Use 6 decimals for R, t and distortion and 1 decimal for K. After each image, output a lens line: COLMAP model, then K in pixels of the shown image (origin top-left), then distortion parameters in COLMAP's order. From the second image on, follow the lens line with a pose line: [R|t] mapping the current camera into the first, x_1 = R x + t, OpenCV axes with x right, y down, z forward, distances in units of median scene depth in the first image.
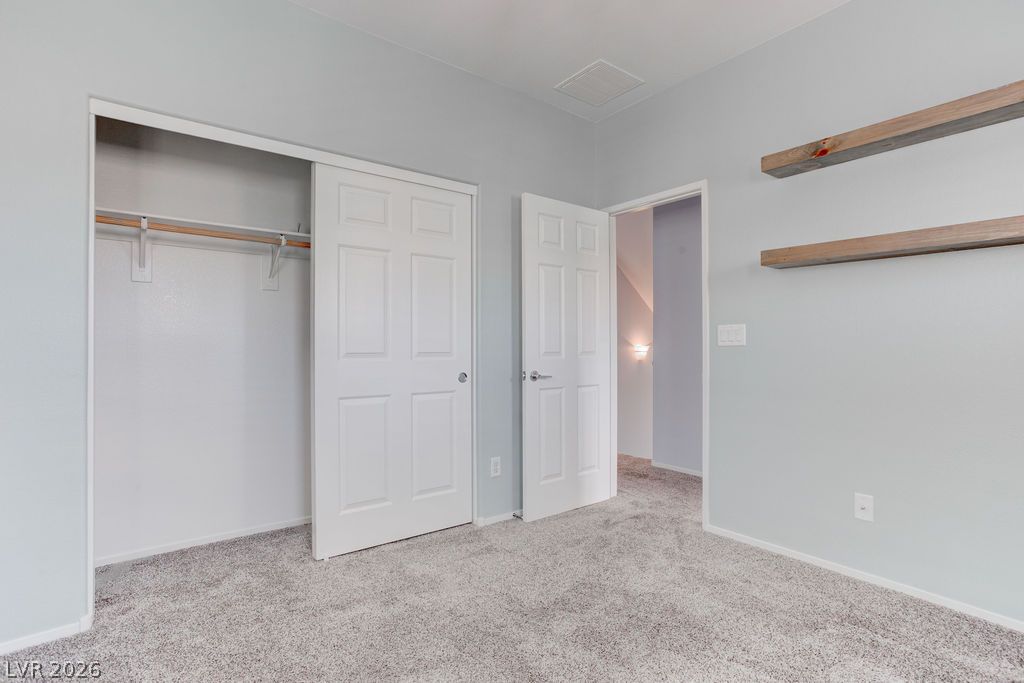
lens RADIAL K [[497.4, 0, 513.2], [0, 497.4, 338.9], [0, 0, 1]] dist [-0.047808, 0.028607]
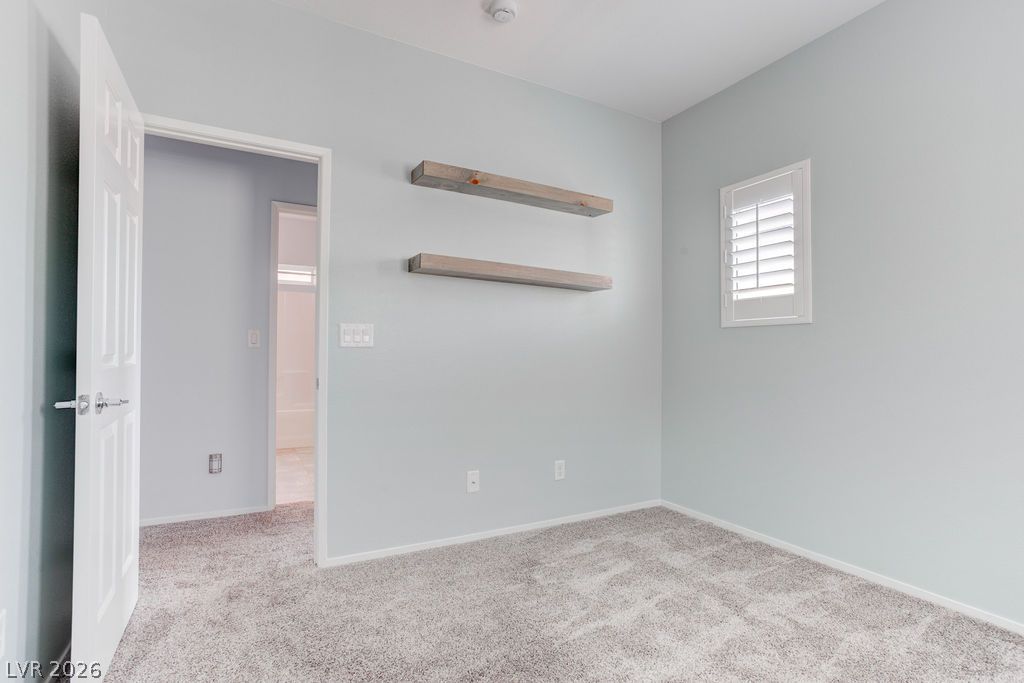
lens RADIAL K [[497.4, 0, 518.2], [0, 497.4, 344.0], [0, 0, 1]] dist [-0.047808, 0.028607]
pose [[0.149024, 0.019788, 0.988636, -0.432138], [-0.026284, 0.999526, -0.016044, 0.016203], [-0.988484, -0.023594, 0.149473, 0.615842]]
